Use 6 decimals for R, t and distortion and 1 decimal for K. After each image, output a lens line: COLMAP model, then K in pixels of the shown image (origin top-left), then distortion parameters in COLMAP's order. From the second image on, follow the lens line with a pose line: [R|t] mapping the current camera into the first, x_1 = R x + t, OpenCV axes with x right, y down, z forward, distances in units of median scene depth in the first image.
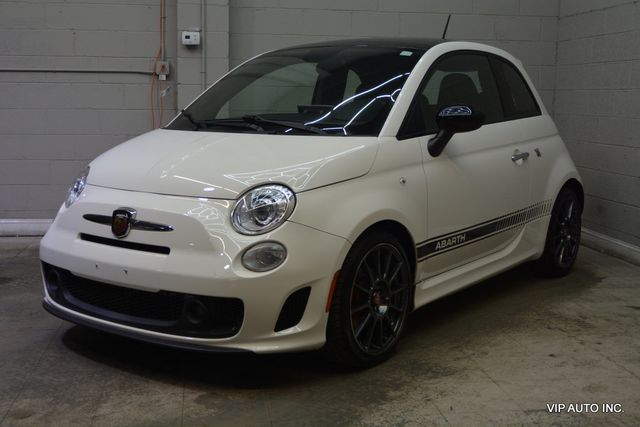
lens RADIAL K [[804.3, 0, 340.8], [0, 804.3, 253.2], [0, 0, 1]] dist [-0.013206, -0.022909]
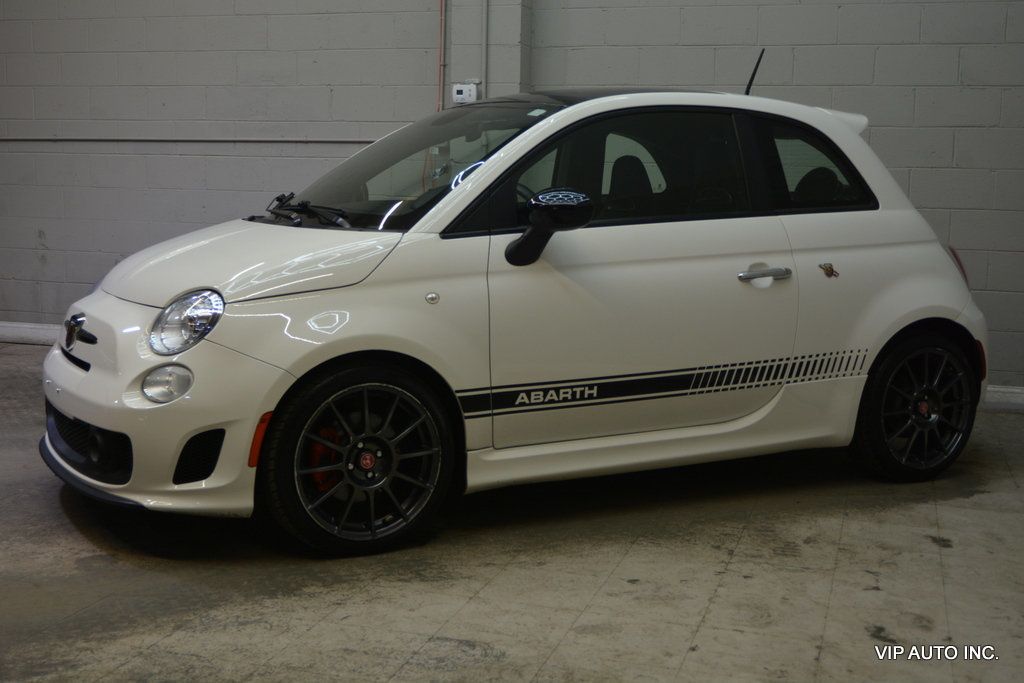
lens RADIAL K [[1286.9, 0, 545.3], [0, 1286.9, 405.0], [0, 0, 1]] dist [-0.013206, -0.022909]
pose [[0.903929, 0.079422, -0.420243, 0.612102], [-0.087676, 0.996149, -0.000326, -0.005392], [0.418599, 0.037141, 0.907411, 0.037607]]
